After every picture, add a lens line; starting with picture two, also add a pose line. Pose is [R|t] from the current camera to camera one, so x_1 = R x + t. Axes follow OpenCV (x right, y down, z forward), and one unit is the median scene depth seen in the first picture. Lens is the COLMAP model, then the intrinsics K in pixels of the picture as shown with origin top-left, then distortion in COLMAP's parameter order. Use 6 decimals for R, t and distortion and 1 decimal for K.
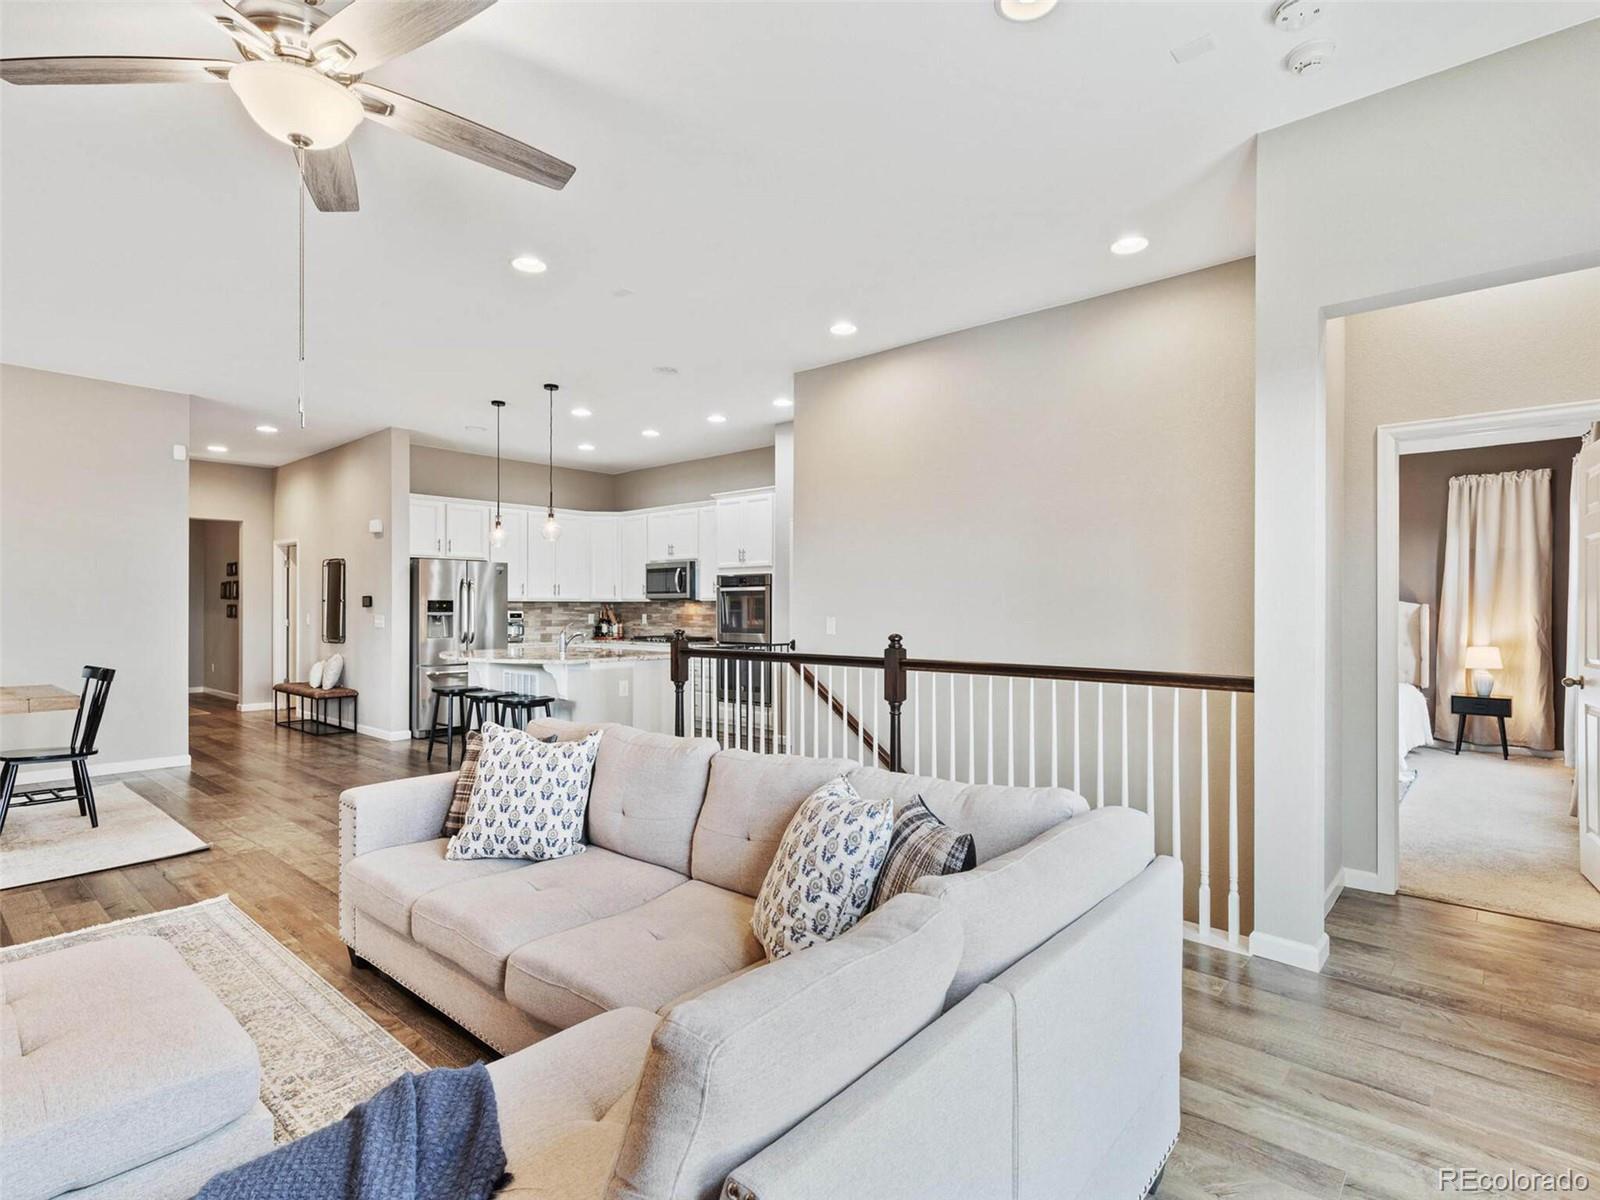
lens RADIAL K [[808.9, 0, 808.2], [0, 808.9, 604.7], [0, 0, 1]] dist [0.006794, -0.000167]
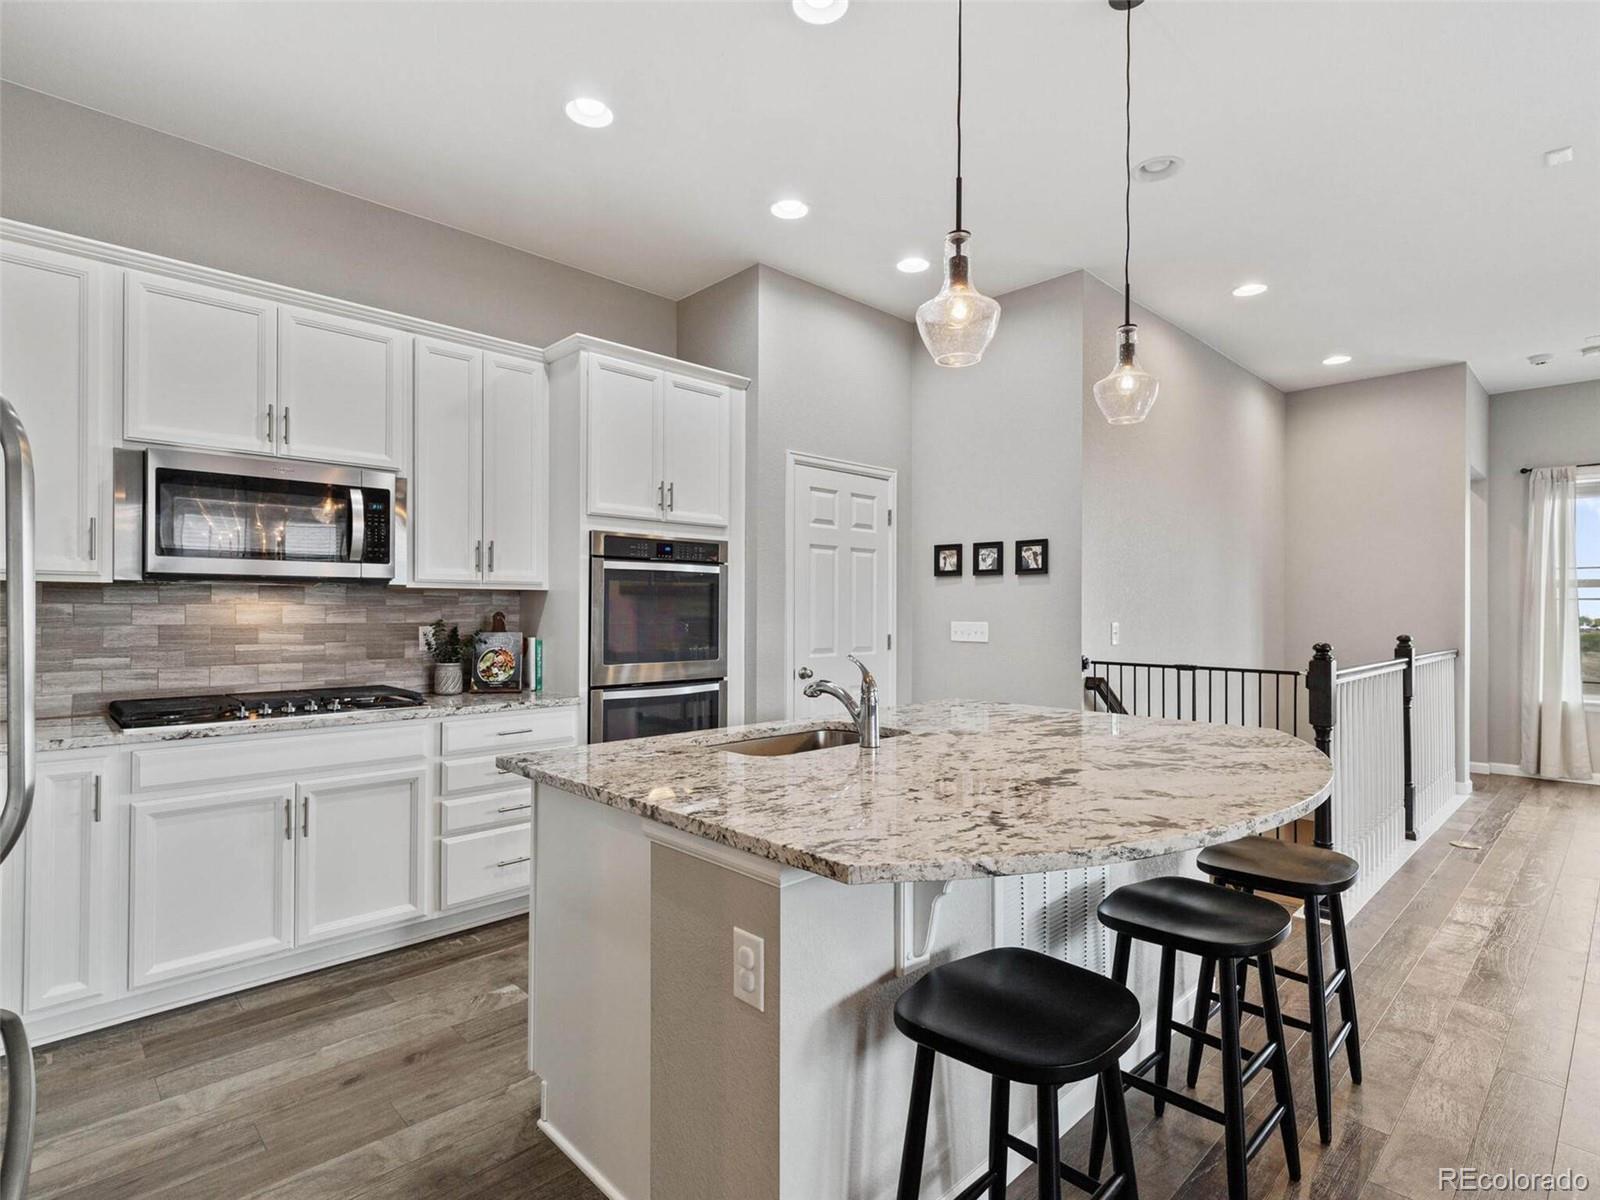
lens RADIAL K [[808.9, 0, 808.2], [0, 808.9, 604.7], [0, 0, 1]] dist [0.006794, -0.000167]
pose [[0.083183, 0.005041, 0.996522, -0.461359], [-0.007575, 0.999962, -0.004426, 0.003127], [-0.996505, -0.007180, 0.083218, 0.750085]]
